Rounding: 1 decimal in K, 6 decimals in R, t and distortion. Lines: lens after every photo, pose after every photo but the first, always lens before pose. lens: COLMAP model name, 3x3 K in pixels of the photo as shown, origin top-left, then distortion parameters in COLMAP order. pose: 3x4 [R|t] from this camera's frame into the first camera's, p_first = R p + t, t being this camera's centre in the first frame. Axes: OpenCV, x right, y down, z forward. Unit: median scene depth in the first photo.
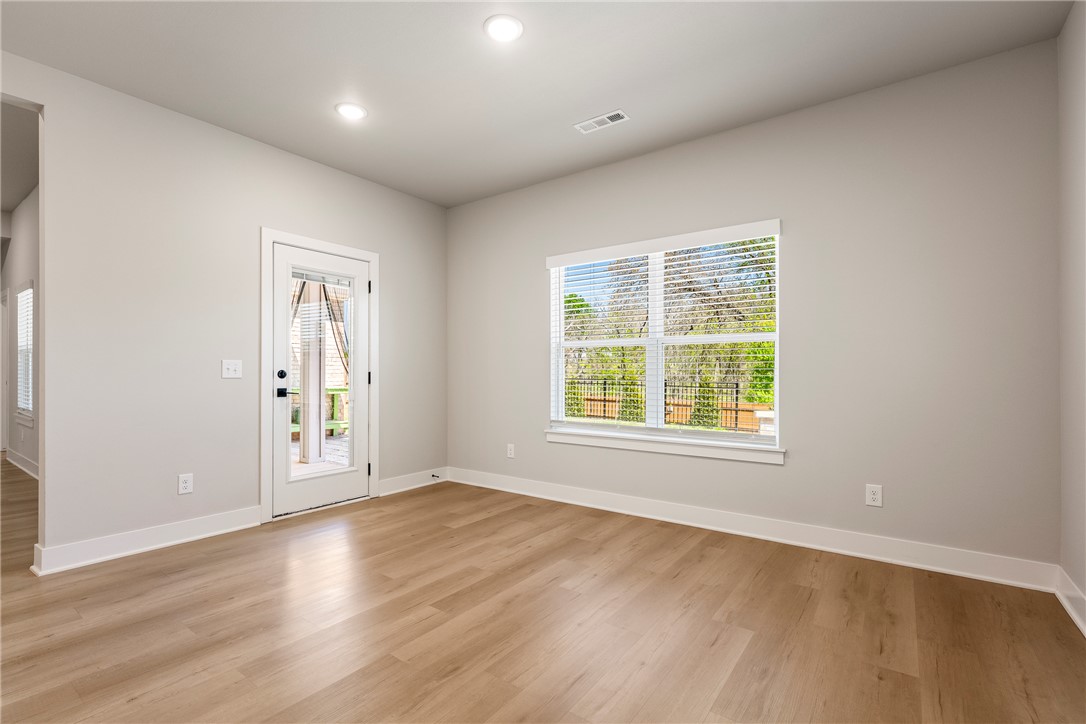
lens RADIAL K [[495.4, 0, 542.0], [0, 495.4, 376.4], [0, 0, 1]] dist [-0.001335, -0.000378]
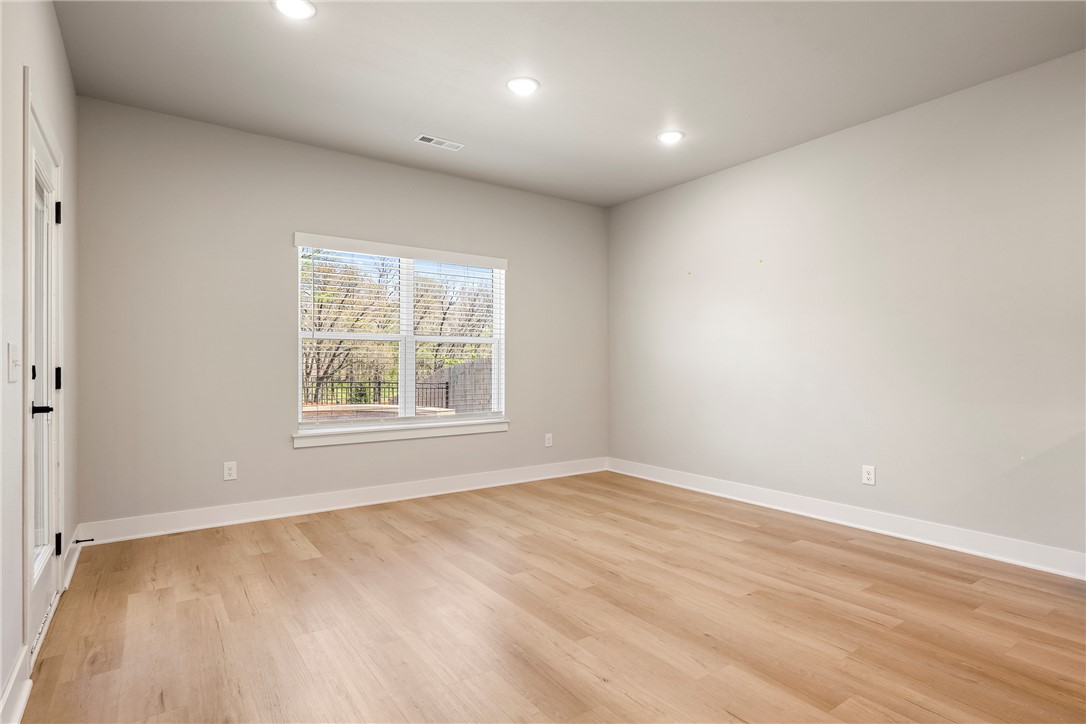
lens RADIAL K [[565.1, 0, 543.0], [0, 565.1, 362.0], [0, 0, 1]] dist [0.000757, 0.000348]
pose [[0.309871, 0.004094, 0.950770, -0.991136], [0.007637, 0.999948, -0.006794, -0.009457], [-0.950748, 0.009366, 0.309824, 0.365226]]
